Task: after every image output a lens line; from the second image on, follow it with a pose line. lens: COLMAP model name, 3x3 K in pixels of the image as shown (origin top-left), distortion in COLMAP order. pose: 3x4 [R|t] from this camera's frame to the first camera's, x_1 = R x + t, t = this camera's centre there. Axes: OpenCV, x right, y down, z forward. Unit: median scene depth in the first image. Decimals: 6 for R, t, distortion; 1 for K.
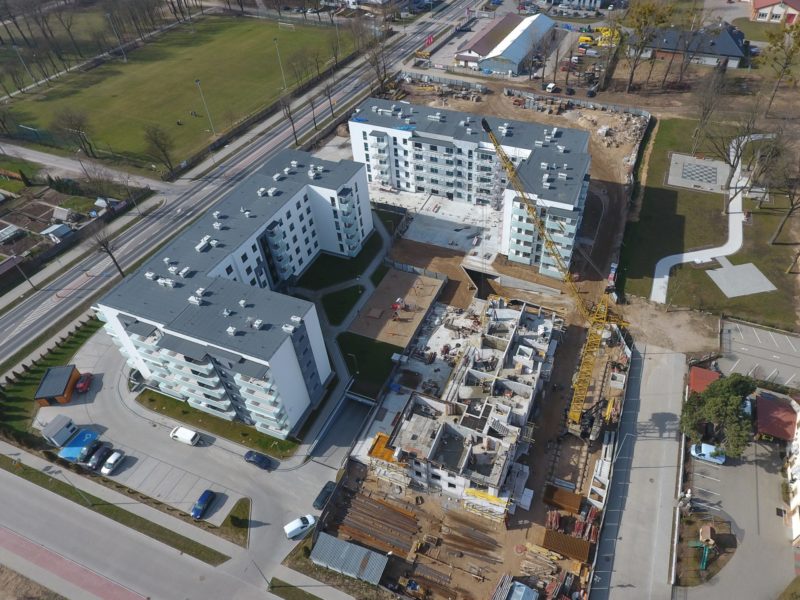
lens RADIAL K [[545.3, 0, 444.5], [0, 545.3, 290.4], [0, 0, 1]] dist [0.008007, -0.010233]
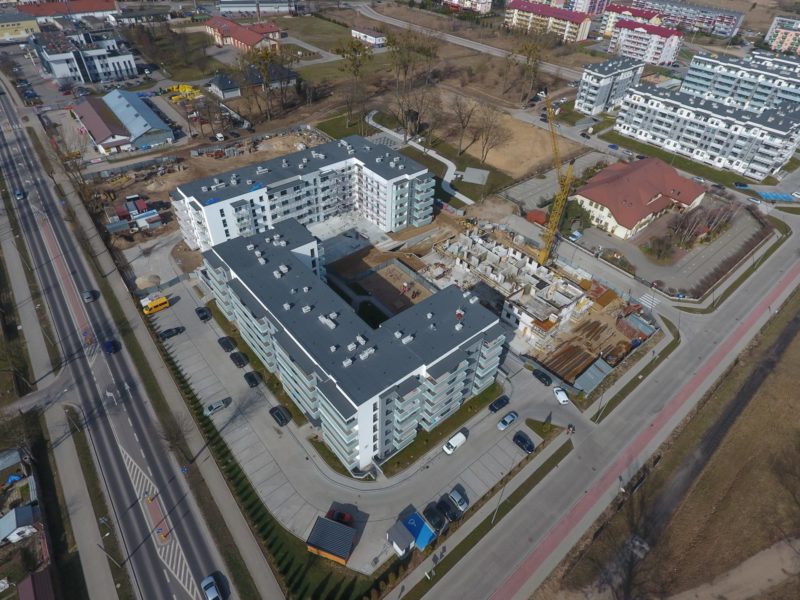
lens RADIAL K [[468.1, 0, 400.0], [0, 468.1, 304.3], [0, 0, 1]] dist [-0.002273, 0.002346]
pose [[0.476444, -0.566809, 0.672108, -0.788268], [0.566200, 0.782635, 0.258652, -0.218430], [-0.672621, 0.257315, 0.693808, 0.242559]]
